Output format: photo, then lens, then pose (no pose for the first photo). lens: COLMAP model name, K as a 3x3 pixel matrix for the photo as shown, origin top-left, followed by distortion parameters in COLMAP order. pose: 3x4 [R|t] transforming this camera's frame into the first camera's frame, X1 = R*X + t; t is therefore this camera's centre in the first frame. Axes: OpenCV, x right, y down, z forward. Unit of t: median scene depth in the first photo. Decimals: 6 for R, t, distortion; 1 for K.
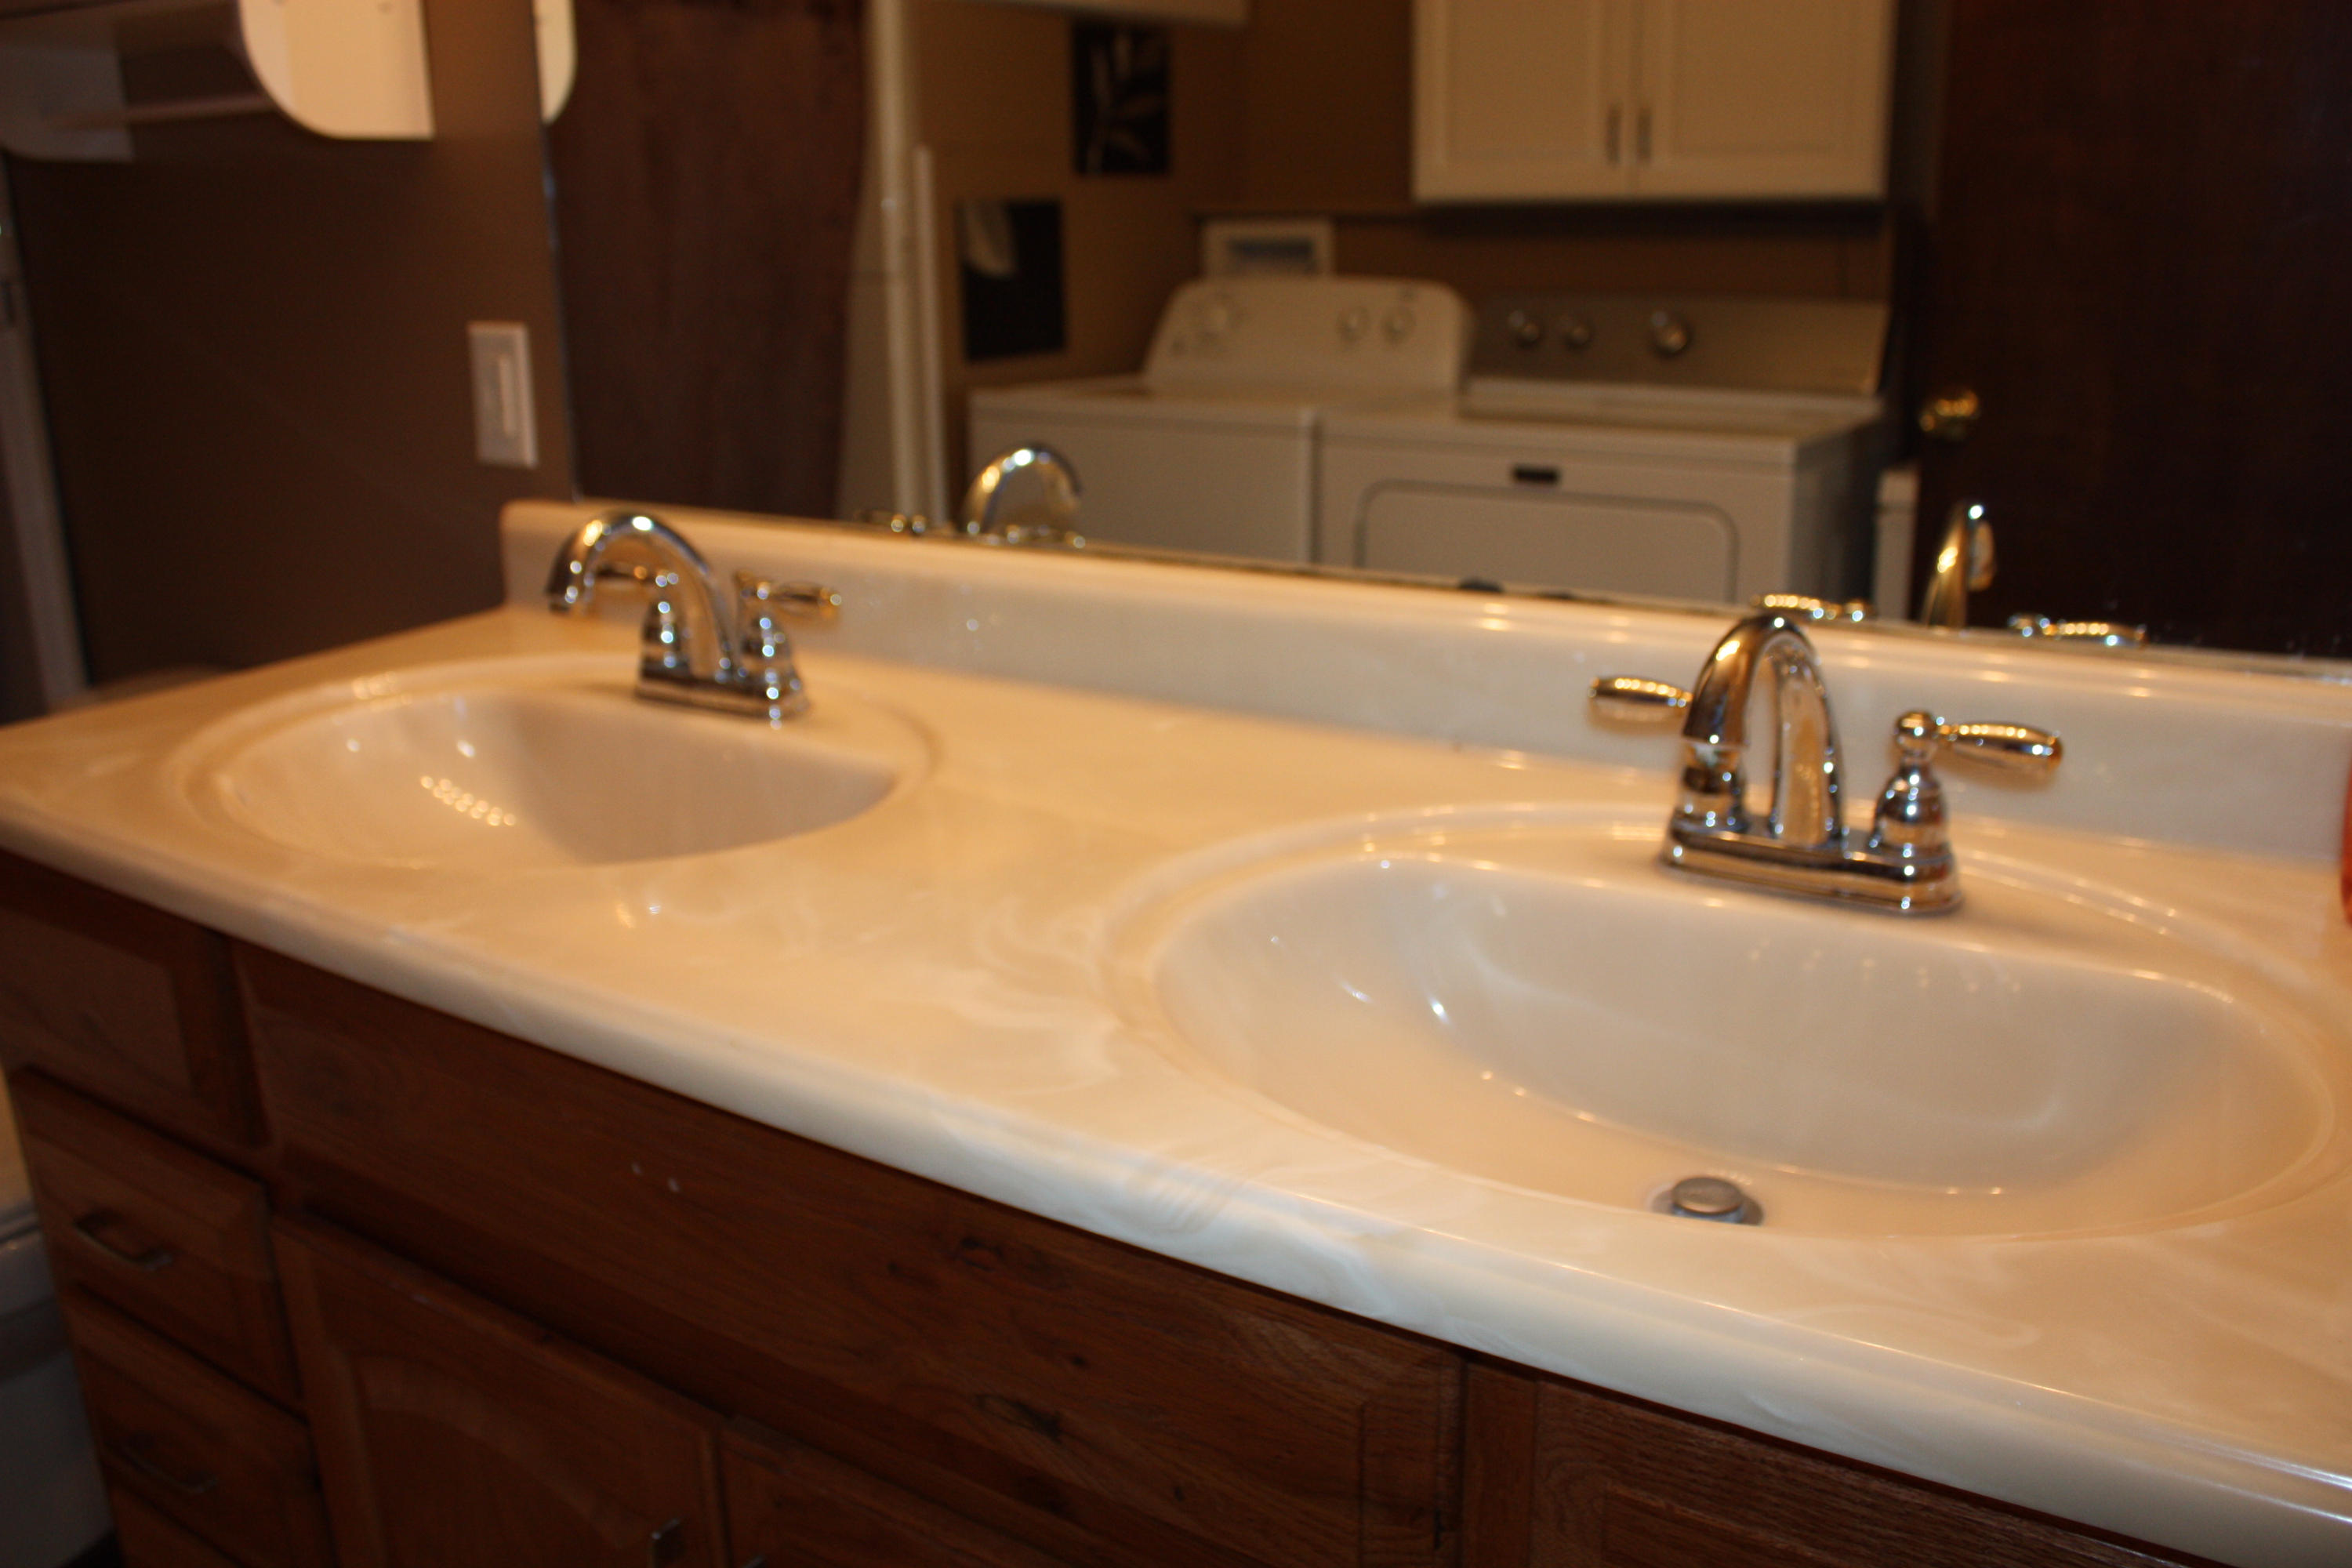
lens RADIAL K [[1959.1, 0, 1191.1], [0, 1959.1, 788.9], [0, 0, 1]] dist [-0.134944, 0.071352]
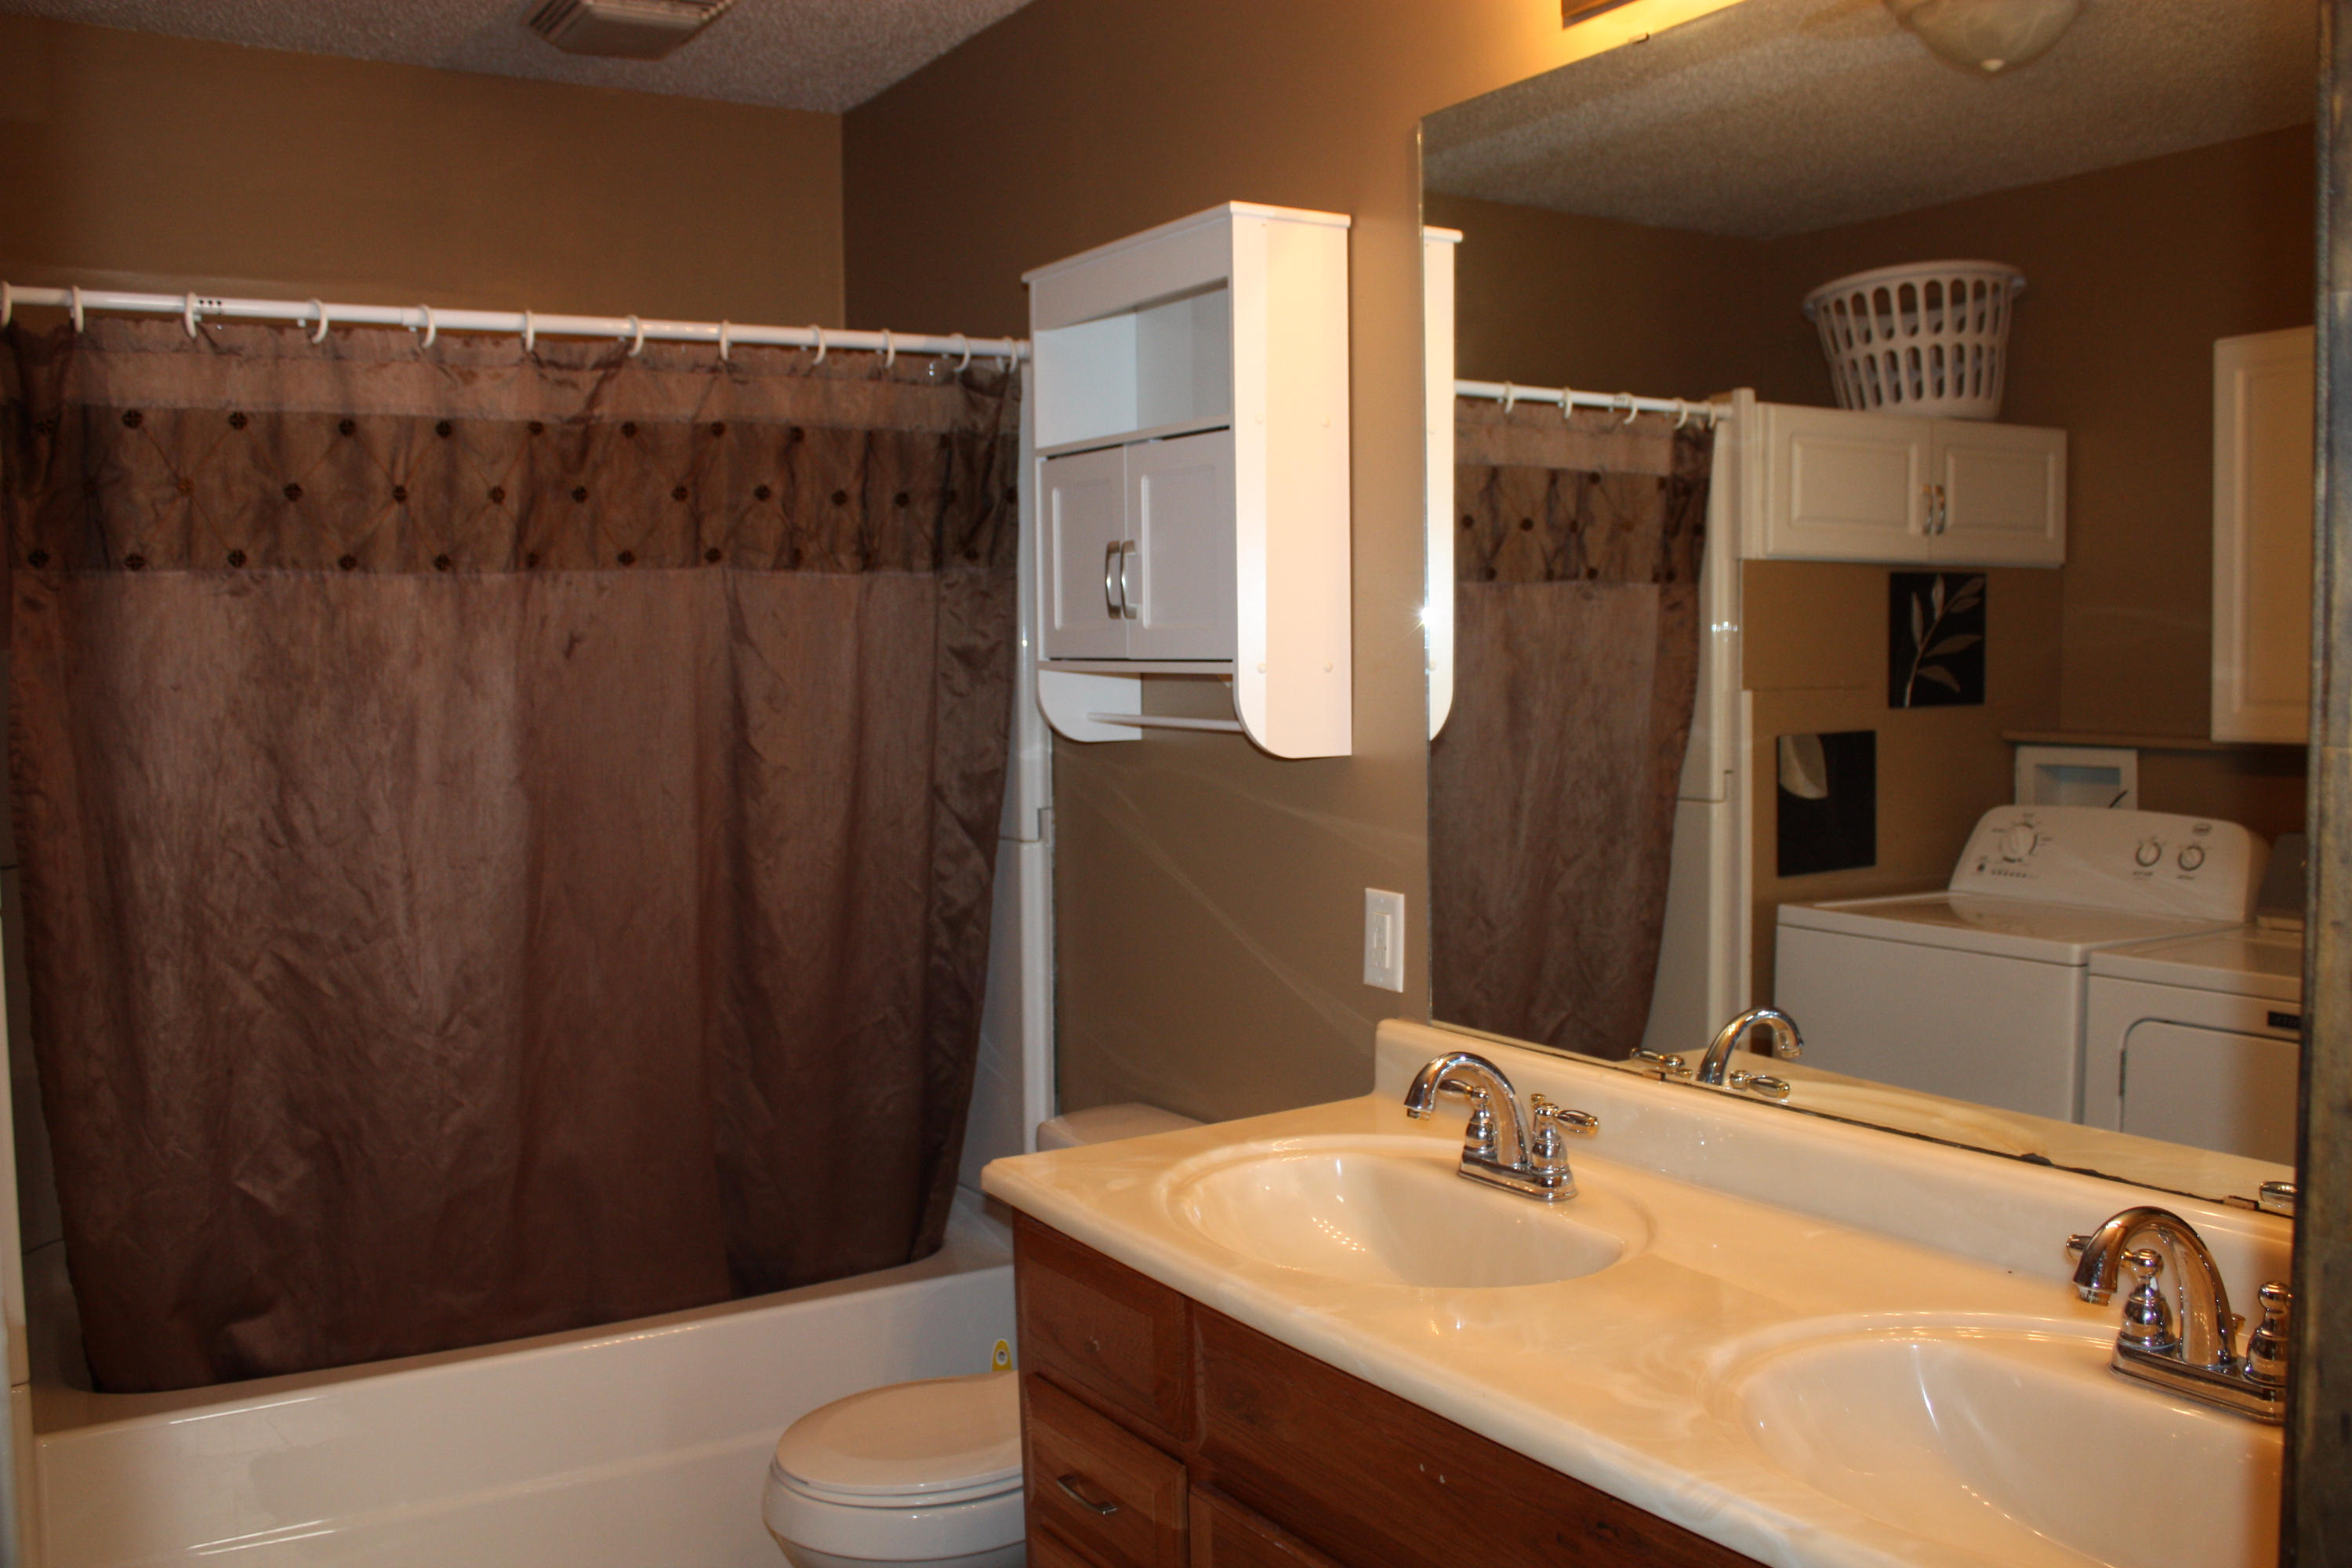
lens RADIAL K [[1959.1, 0, 1190.8], [0, 1959.1, 788.6], [0, 0, 1]] dist [-0.134944, 0.071352]
pose [[0.908291, 0.025630, -0.417552, 0.130491], [-0.119761, 0.972277, -0.200834, -0.011597], [0.400829, 0.232422, 0.886181, -0.429635]]
